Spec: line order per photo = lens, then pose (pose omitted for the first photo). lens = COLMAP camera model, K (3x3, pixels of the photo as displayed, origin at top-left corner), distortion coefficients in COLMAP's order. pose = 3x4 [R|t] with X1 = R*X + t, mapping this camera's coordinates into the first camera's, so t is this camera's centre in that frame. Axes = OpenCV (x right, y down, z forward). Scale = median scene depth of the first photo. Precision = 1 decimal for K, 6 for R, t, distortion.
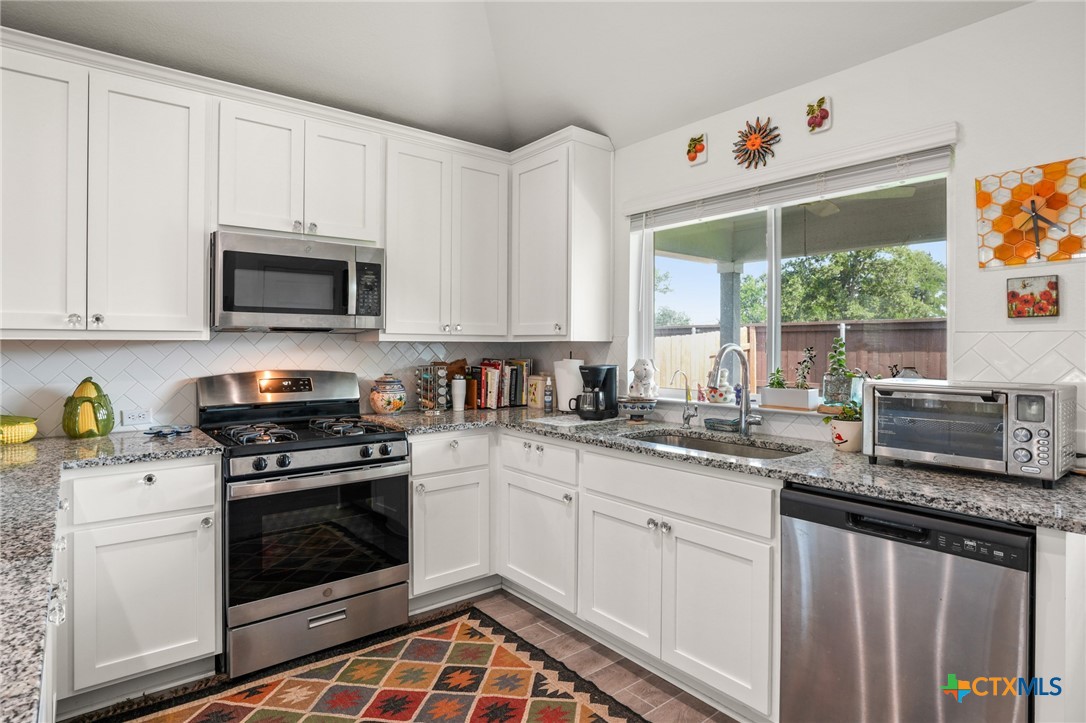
lens RADIAL K [[590.9, 0, 543.0], [0, 590.9, 361.5], [0, 0, 1]] dist [-0.003401, 0.000720]
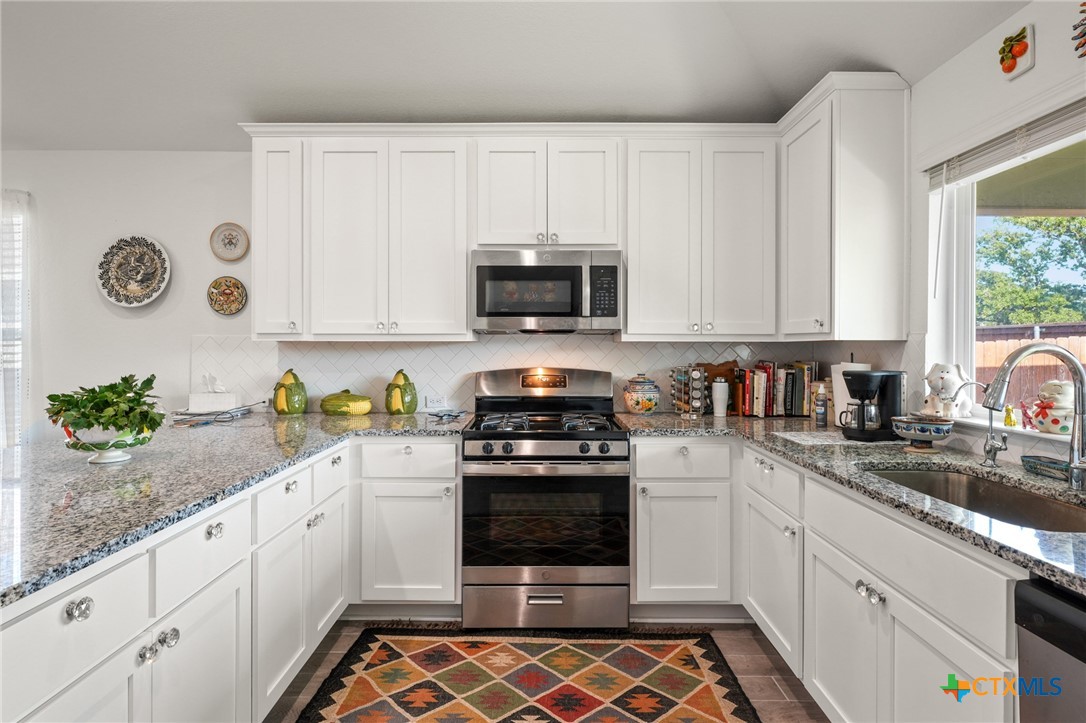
lens RADIAL K [[584.0, 0, 543.4], [0, 584.0, 354.7], [0, 0, 1]] dist [0.023585, -0.000425]
pose [[0.782651, 0.008774, -0.622399, 0.264068], [-0.016448, 0.999843, -0.006588, -0.002793], [0.622244, 0.015393, 0.782672, 0.140819]]
